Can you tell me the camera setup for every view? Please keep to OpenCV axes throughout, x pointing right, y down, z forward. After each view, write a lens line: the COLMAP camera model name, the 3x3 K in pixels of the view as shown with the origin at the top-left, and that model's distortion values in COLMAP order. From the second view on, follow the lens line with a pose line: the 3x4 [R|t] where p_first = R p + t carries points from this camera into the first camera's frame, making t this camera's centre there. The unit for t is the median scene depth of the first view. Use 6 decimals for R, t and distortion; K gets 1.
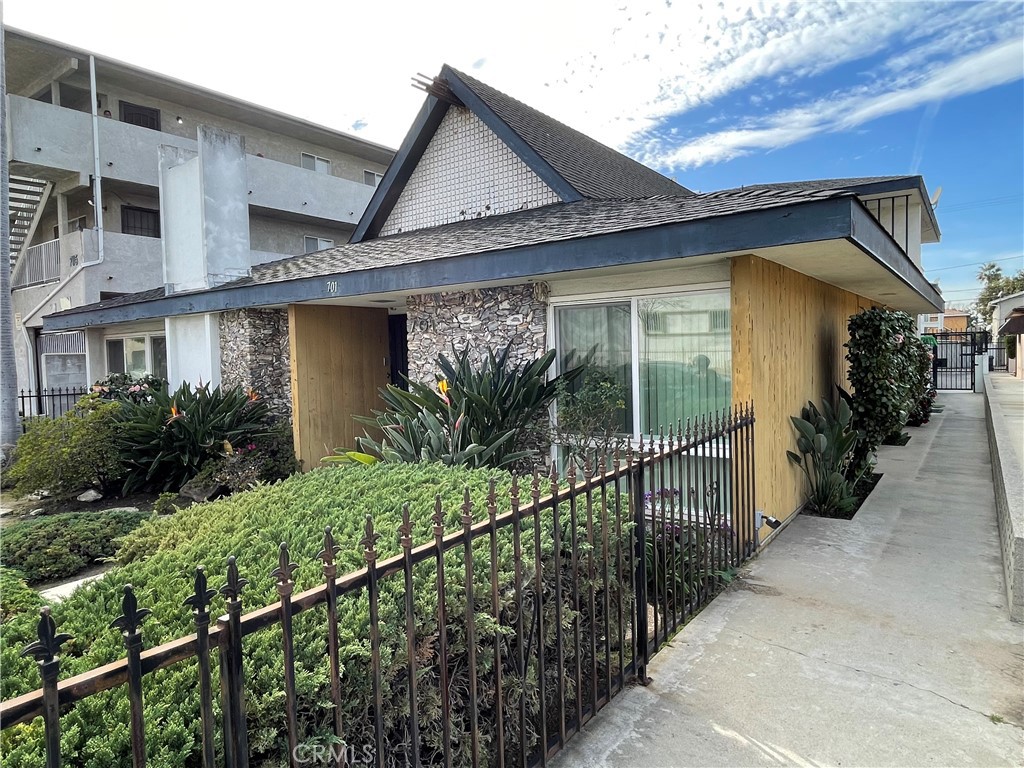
lens RADIAL K [[637.5, 0, 513.7], [0, 637.5, 370.9], [0, 0, 1]] dist [0.000824, 0.001913]
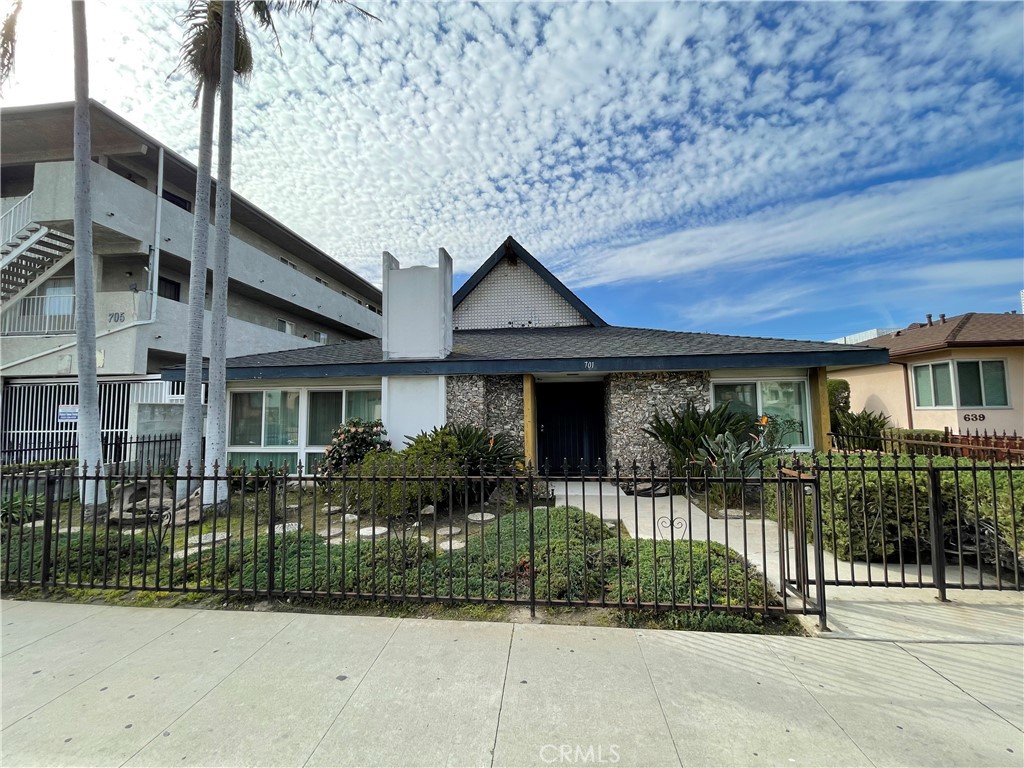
lens RADIAL K [[412.6, 0, 511.8], [0, 412.6, 381.6], [0, 0, 1]] dist [-0.000587, -0.000498]
pose [[0.864988, 0.052382, 0.499051, -0.742483], [0.004147, 0.993756, -0.111495, 0.024286], [-0.501775, 0.098512, 0.859370, 0.128023]]
